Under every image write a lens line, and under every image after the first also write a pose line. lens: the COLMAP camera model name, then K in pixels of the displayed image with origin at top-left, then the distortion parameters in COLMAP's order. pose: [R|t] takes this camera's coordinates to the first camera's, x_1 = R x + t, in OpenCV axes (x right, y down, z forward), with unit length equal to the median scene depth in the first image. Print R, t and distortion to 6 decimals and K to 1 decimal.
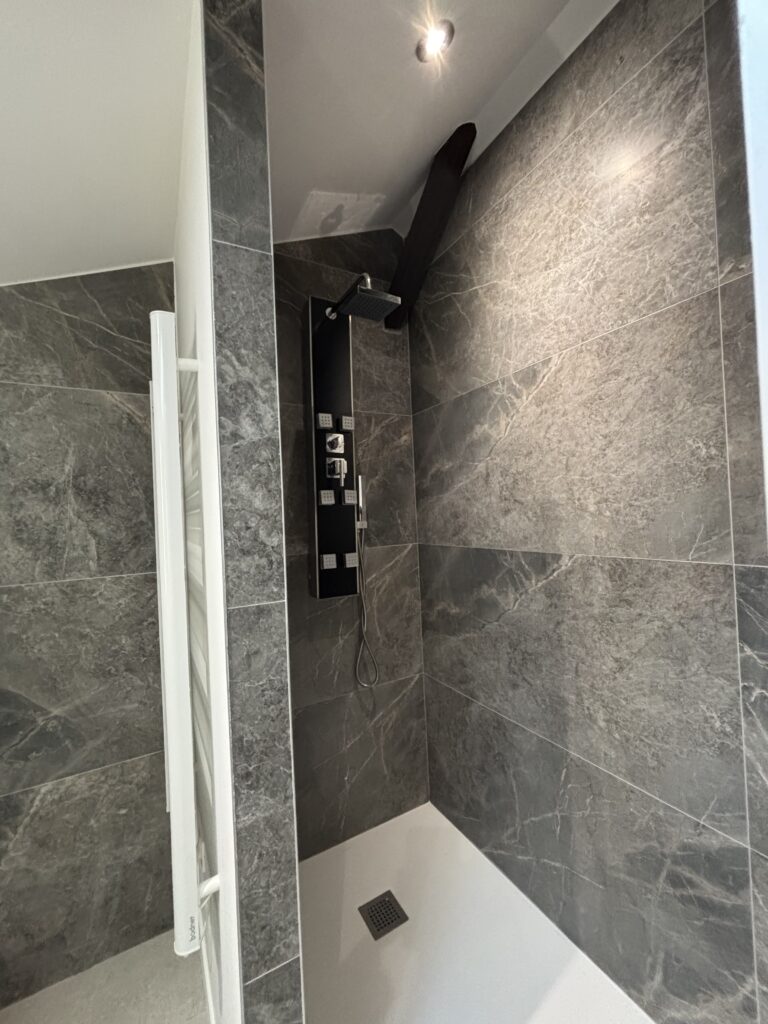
lens RADIAL K [[413.0, 0, 383.6], [0, 413.0, 509.1], [0, 0, 1]] dist [0.003882, -0.000660]
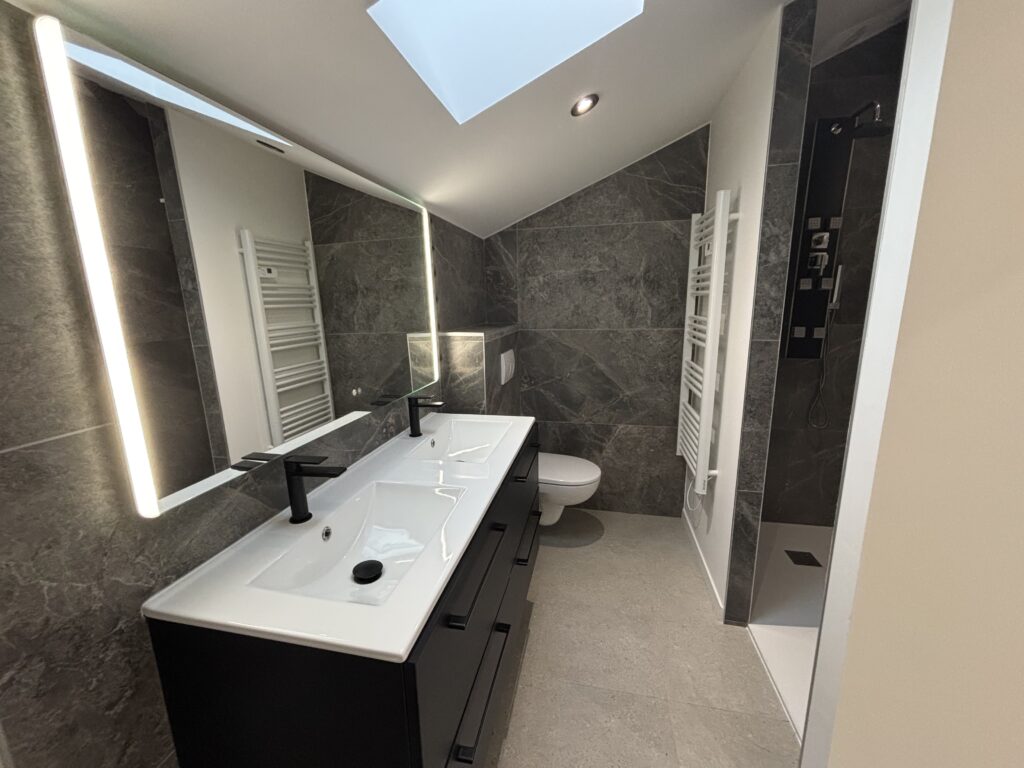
lens RADIAL K [[413.0, 0, 513.7], [0, 413.0, 382.1], [0, 0, 1]] dist [0.003882, -0.000660]
pose [[0.756430, 0.158961, -0.634464, 0.061979], [-0.008679, 0.972372, 0.233273, -0.030456], [0.654017, -0.170948, 0.736911, -0.827971]]
